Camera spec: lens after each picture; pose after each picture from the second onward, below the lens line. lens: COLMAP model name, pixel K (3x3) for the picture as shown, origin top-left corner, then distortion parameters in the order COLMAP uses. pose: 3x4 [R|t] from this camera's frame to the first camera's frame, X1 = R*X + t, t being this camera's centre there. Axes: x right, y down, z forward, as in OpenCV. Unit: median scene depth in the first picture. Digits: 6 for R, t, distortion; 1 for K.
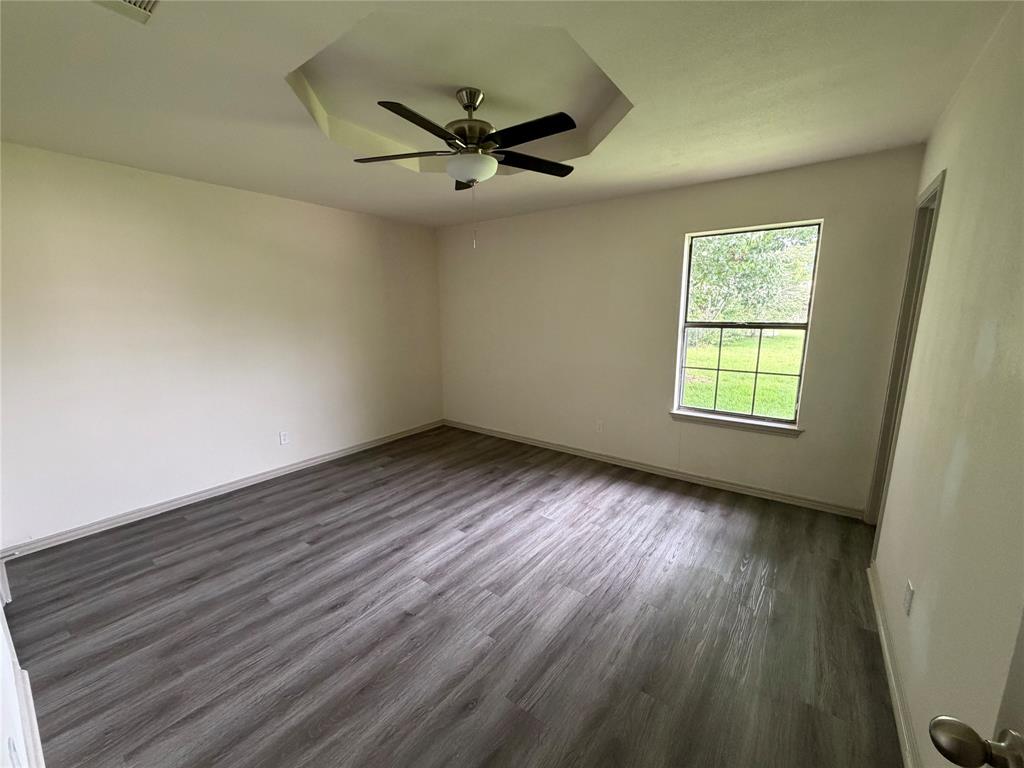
lens RADIAL K [[406.5, 0, 506.7], [0, 406.5, 386.0], [0, 0, 1]] dist [-0.000590, 0.000284]
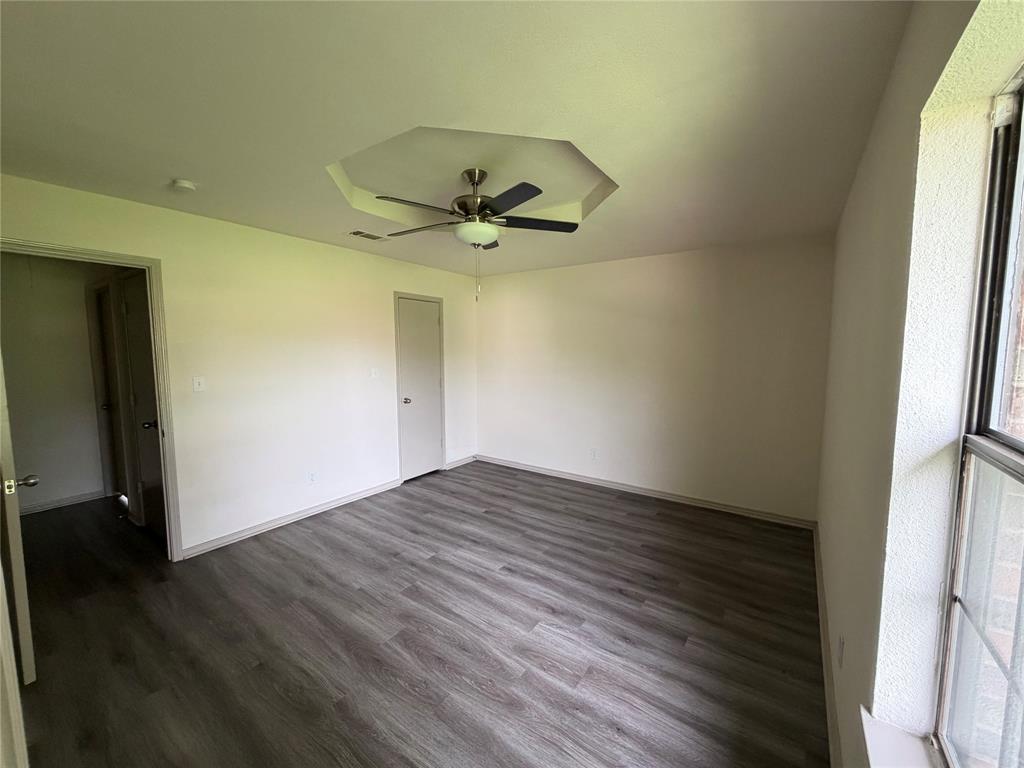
lens RADIAL K [[406.5, 0, 513.5], [0, 406.5, 385.5], [0, 0, 1]] dist [-0.000590, 0.000284]
pose [[0.037585, 0.102889, -0.993983, 0.801322], [-0.186020, 0.978020, 0.094203, -0.183324], [0.981827, 0.181360, 0.055898, 0.813818]]
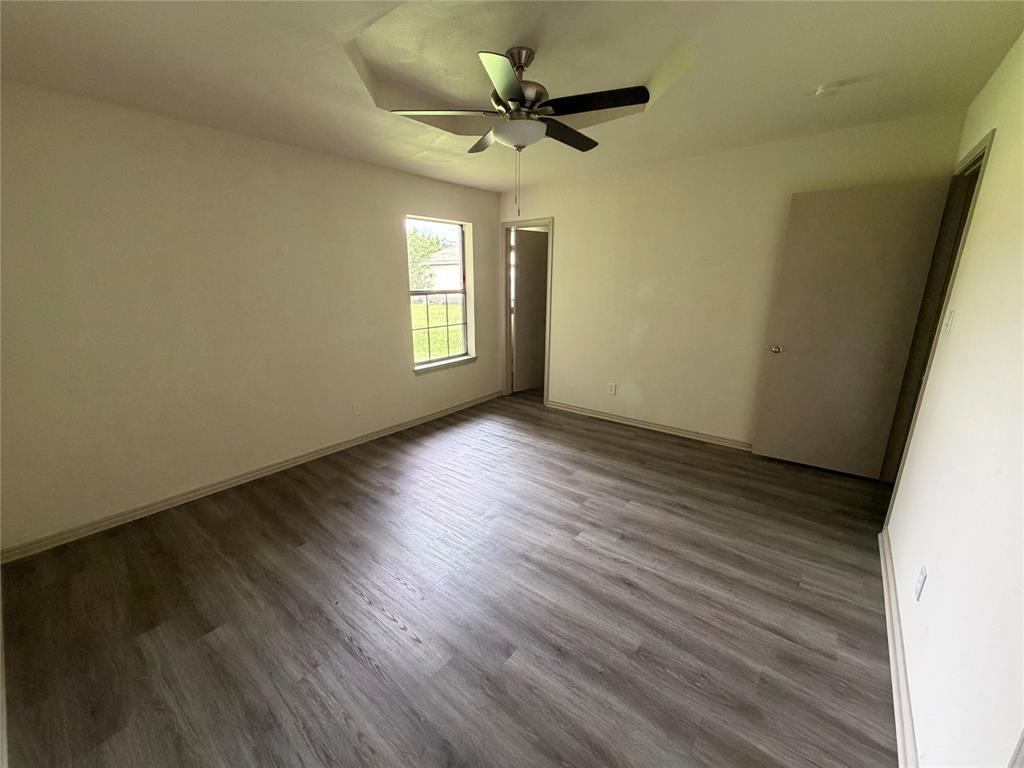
lens RADIAL K [[406.5, 0, 509.9], [0, 406.5, 385.0], [0, 0, 1]] dist [-0.000590, 0.000284]
pose [[0.047018, -0.250088, 0.967081, -0.864172], [0.192386, 0.952293, 0.236910, -0.140322], [-0.980192, 0.174914, 0.092888, 0.753833]]
